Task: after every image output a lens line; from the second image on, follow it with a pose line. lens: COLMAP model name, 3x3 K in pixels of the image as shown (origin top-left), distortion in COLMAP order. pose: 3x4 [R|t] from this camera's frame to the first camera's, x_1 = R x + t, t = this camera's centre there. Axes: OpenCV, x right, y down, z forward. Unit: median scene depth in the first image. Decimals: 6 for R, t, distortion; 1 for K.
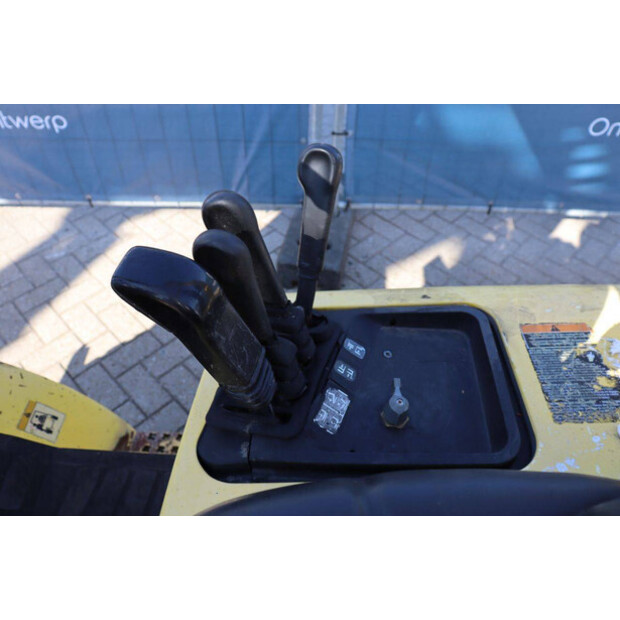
lens RADIAL K [[601.1, 0, 300.3], [0, 601.1, 311.6], [0, 0, 1]] dist [-0.081263, 0.024072]
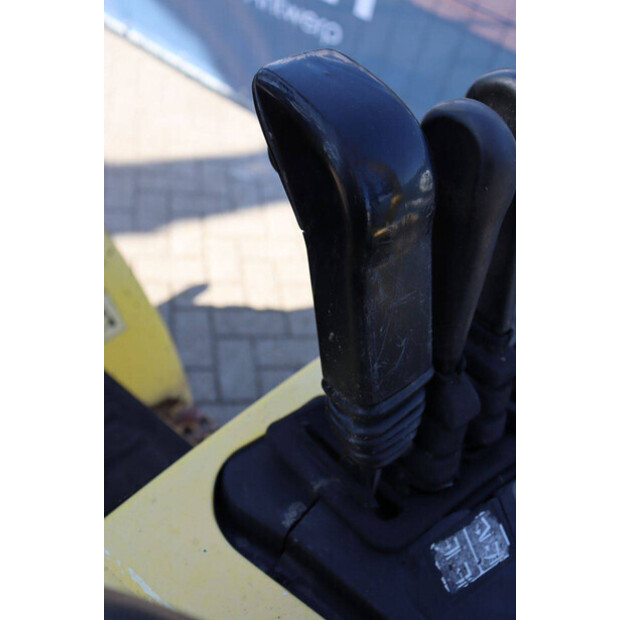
lens RADIAL K [[698.4, 0, 310.0], [0, 698.4, 310.0], [0, 0, 1]] dist [-0.016388, 0.021529]
pose [[0.812325, 0.533440, -0.235732, -0.029437], [-0.552087, 0.833632, -0.016037, 0.077216], [0.187959, 0.143172, 0.971686, 0.355064]]
